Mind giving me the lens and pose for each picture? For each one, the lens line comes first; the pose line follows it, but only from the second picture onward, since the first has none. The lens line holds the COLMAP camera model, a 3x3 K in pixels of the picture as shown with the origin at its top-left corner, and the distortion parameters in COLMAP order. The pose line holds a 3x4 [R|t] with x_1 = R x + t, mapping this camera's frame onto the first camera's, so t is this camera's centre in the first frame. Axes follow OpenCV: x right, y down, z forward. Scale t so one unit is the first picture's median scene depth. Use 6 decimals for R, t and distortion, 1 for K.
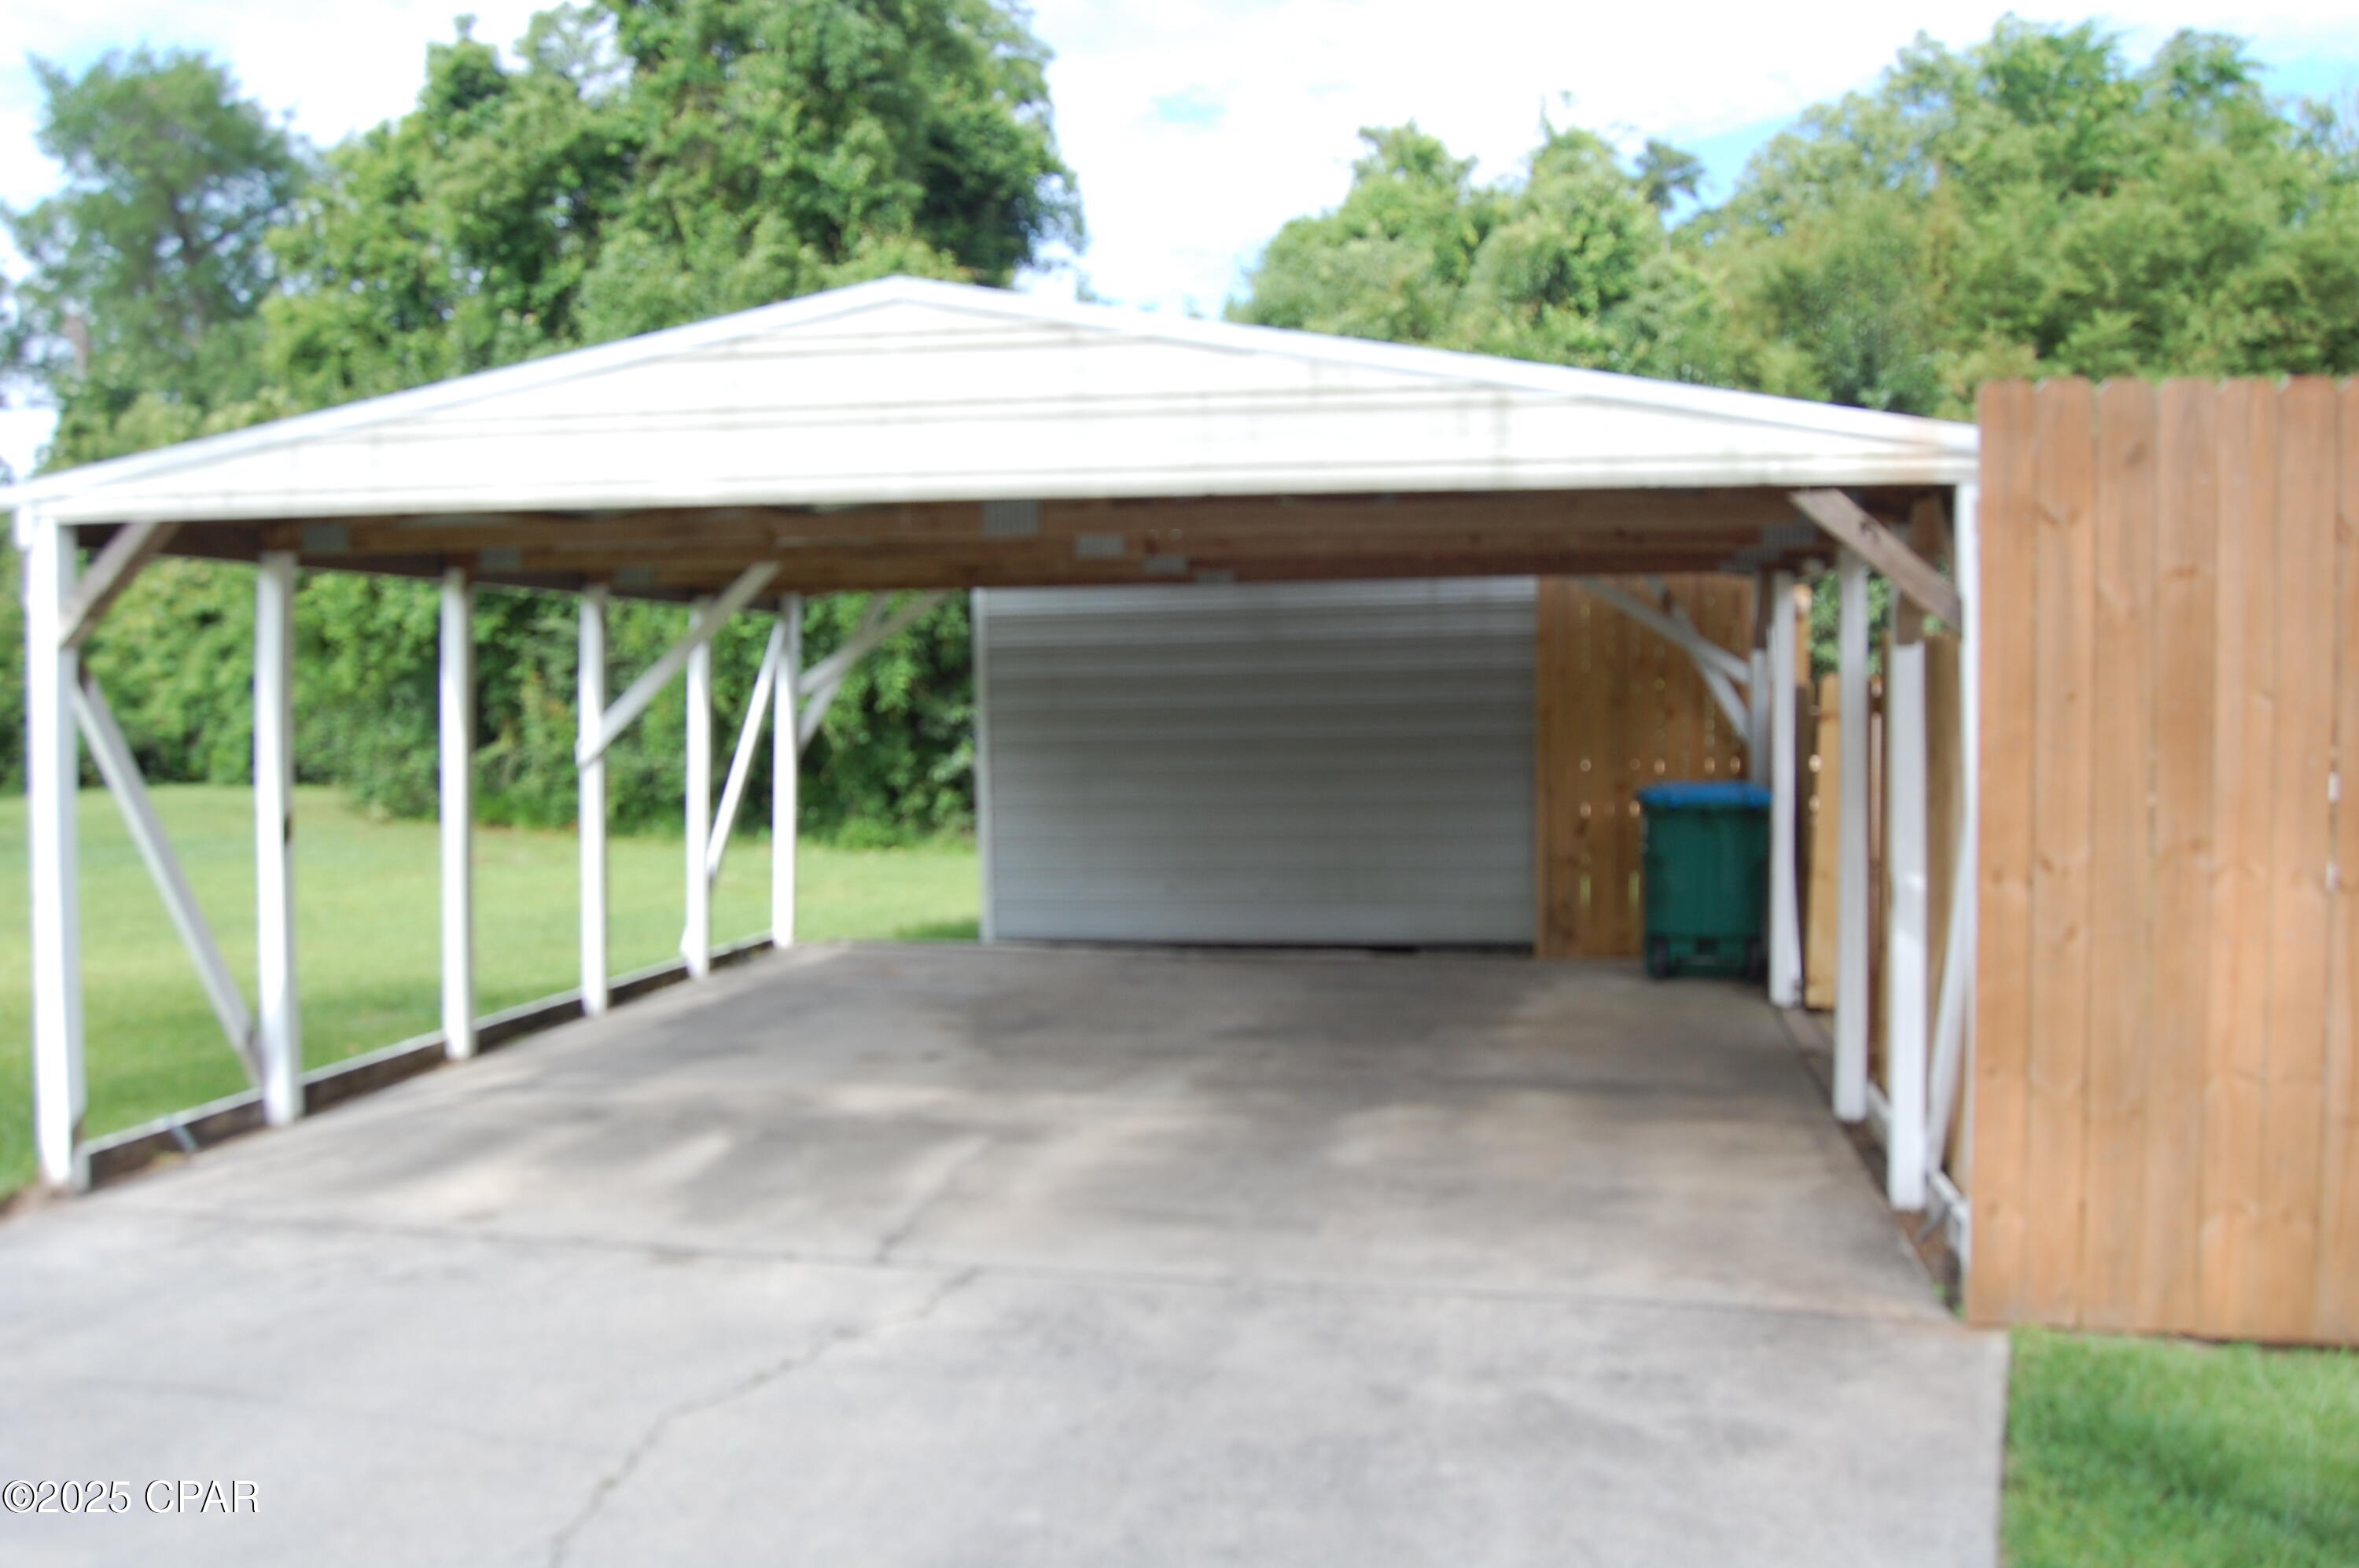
lens RADIAL K [[1854.3, 0, 1217.6], [0, 1854.3, 746.3], [0, 0, 1]] dist [-0.085708, 0.021372]
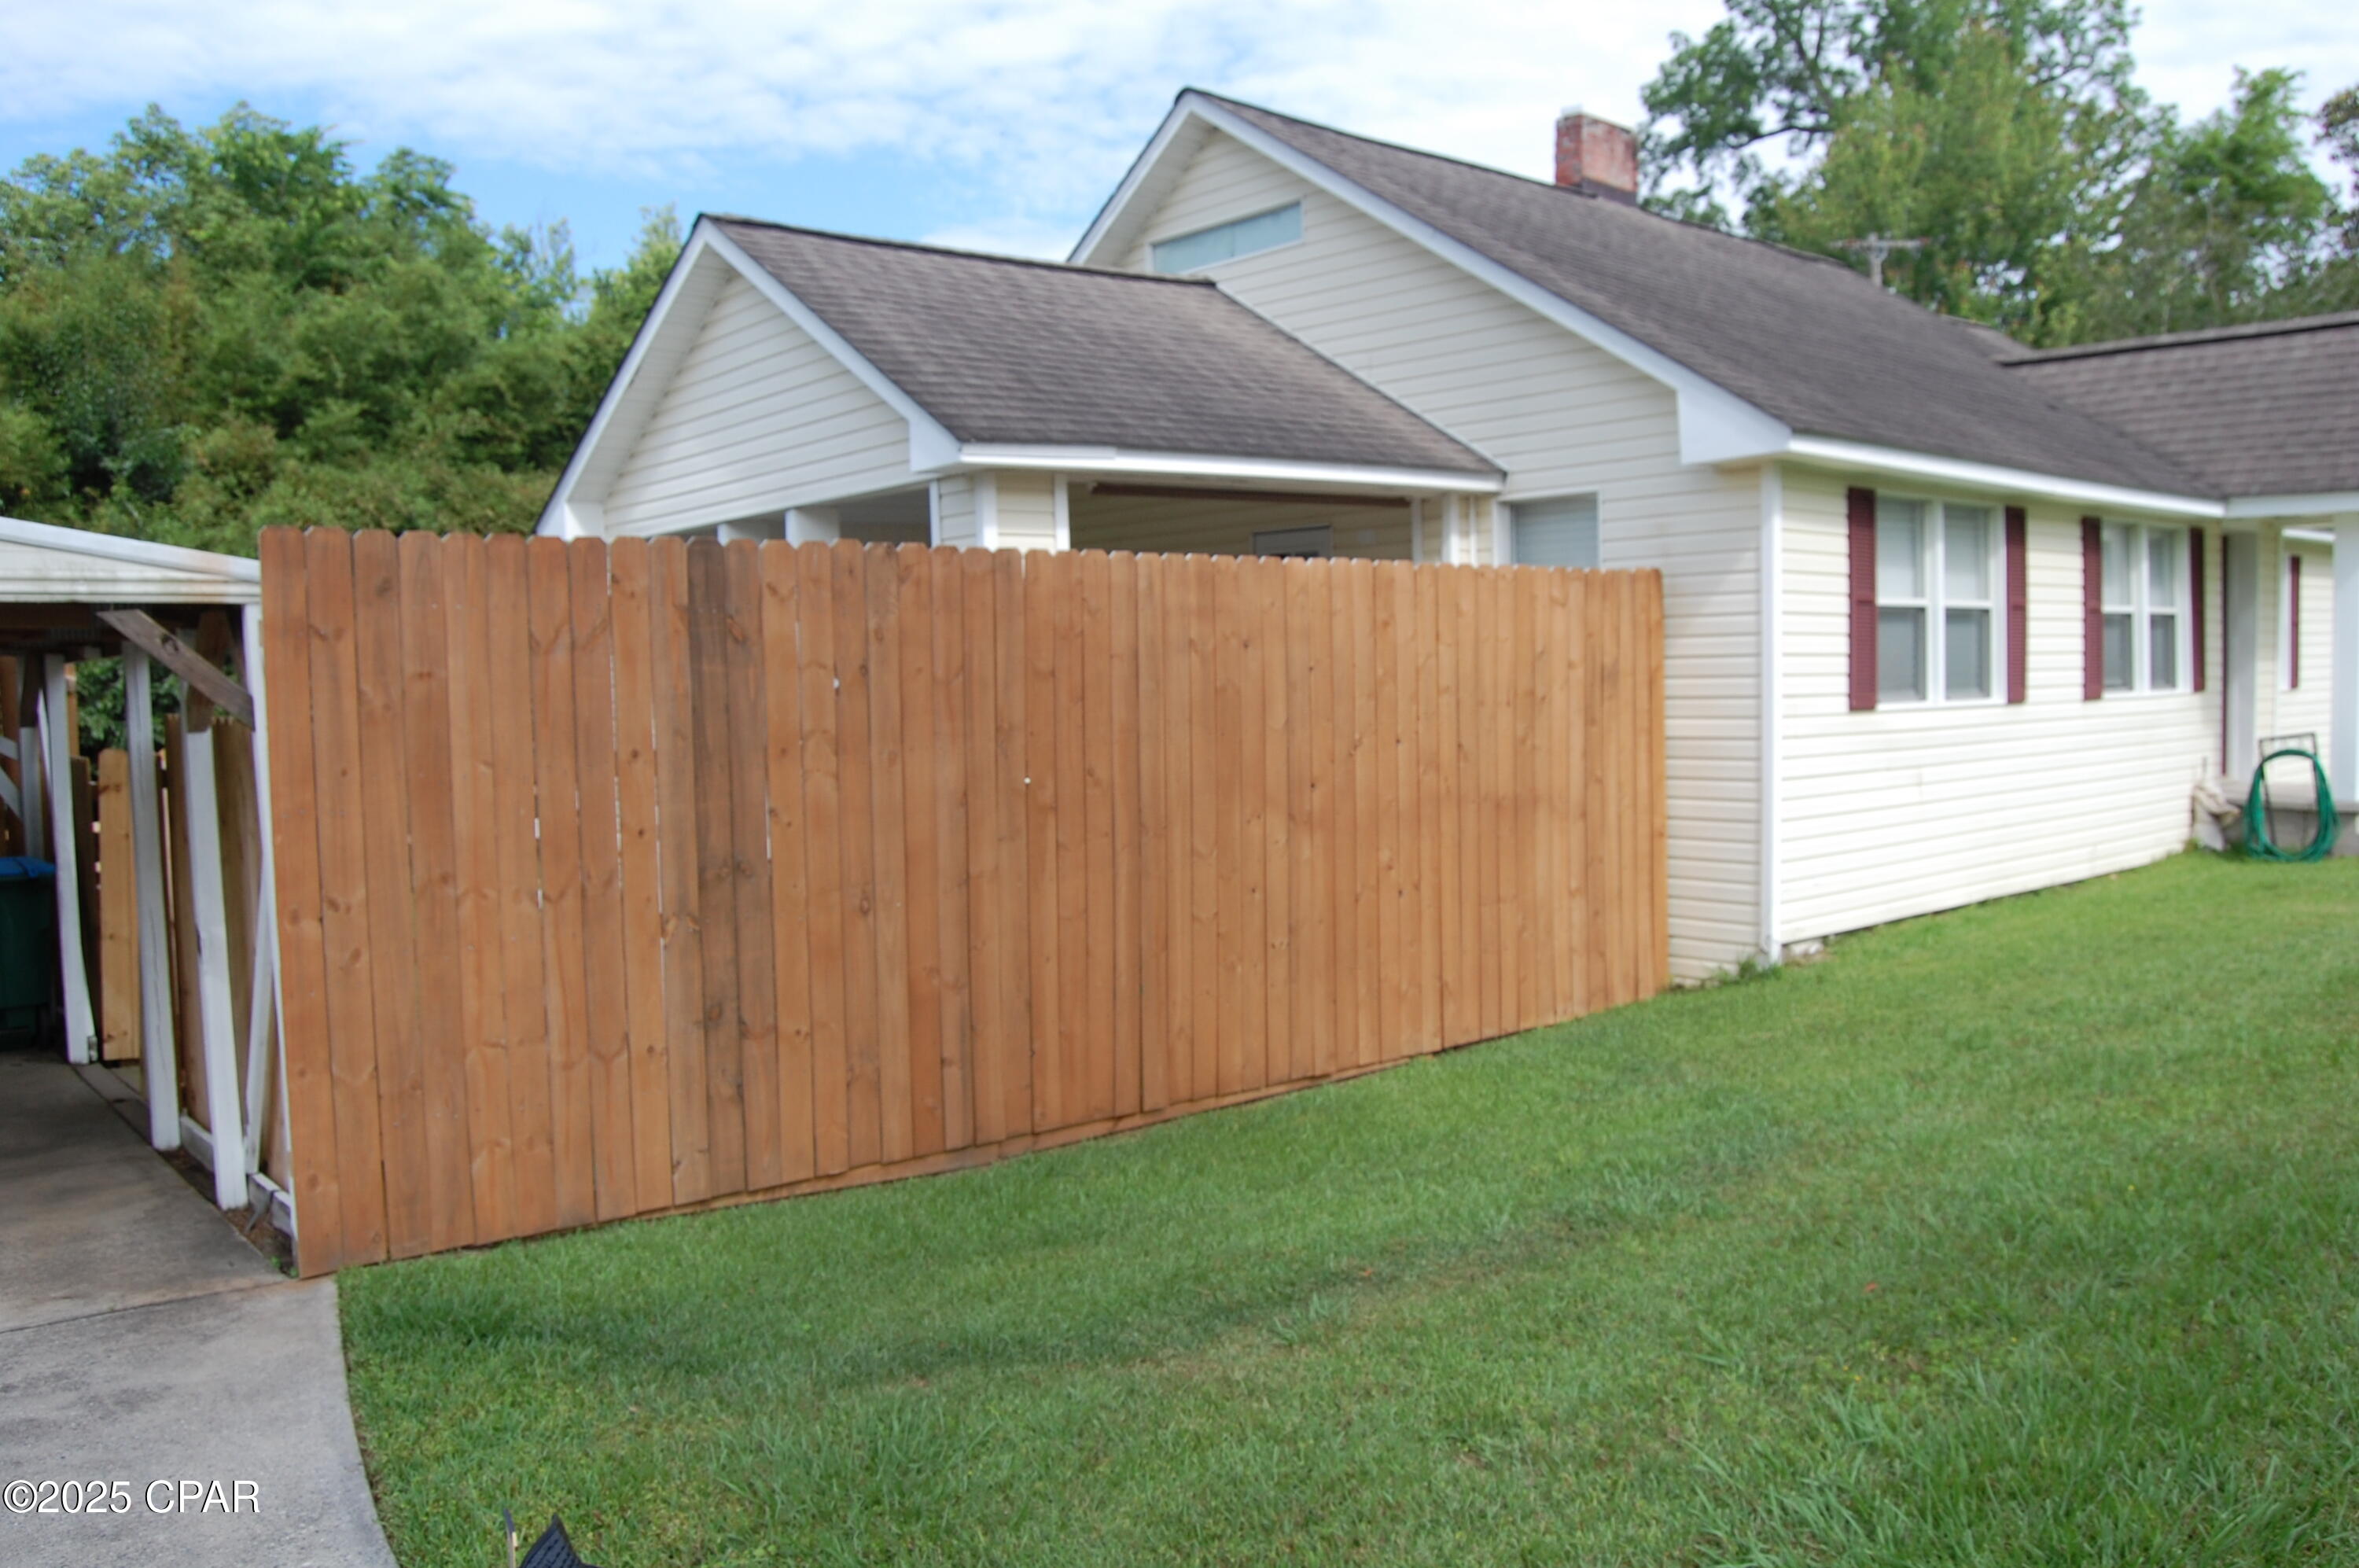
lens RADIAL K [[1854.3, 0, 1217.6], [0, 1854.3, 746.3], [0, 0, 1]] dist [-0.085708, 0.021372]
pose [[0.619770, -0.040429, 0.783741, -0.051434], [0.058156, 0.998292, 0.005508, -0.005517], [-0.782626, 0.042166, 0.621063, -0.093507]]
